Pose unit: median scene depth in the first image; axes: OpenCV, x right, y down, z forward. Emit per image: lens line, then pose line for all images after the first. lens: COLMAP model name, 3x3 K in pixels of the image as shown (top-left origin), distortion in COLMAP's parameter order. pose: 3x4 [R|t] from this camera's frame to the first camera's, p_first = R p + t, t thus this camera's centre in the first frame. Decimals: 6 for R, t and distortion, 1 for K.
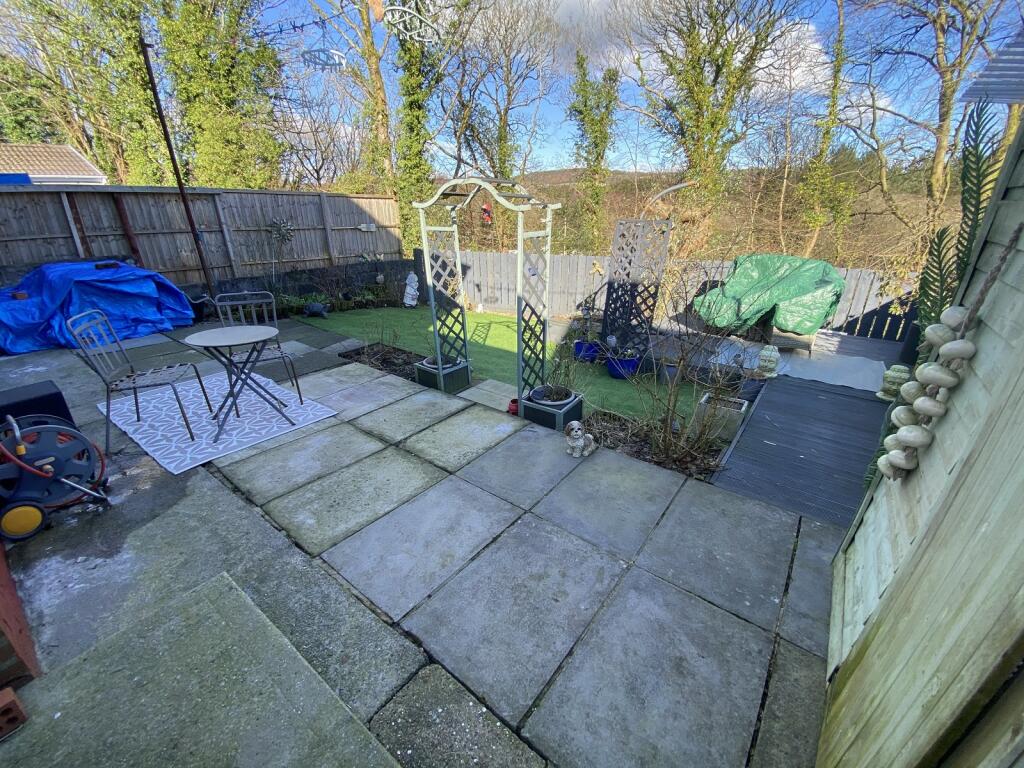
lens RADIAL K [[413.5, 0, 511.1], [0, 413.5, 399.0], [0, 0, 1]] dist [-0.000588, -0.000066]
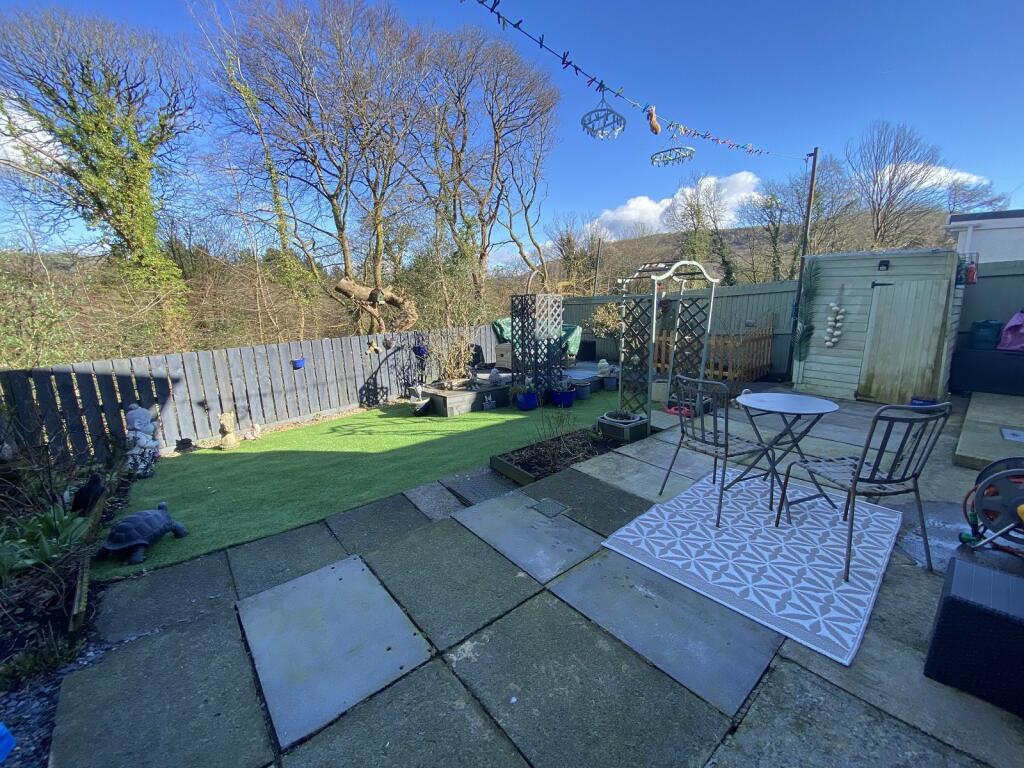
lens RADIAL K [[415.1, 0, 512.0], [0, 415.1, 384.0], [0, 0, 1]] dist [0.000101, 0.000005]
pose [[0.194512, -0.201042, 0.960077, -0.869119], [0.406344, 0.907353, 0.107676, -0.282301], [-0.892776, 0.369178, 0.258183, 0.678660]]
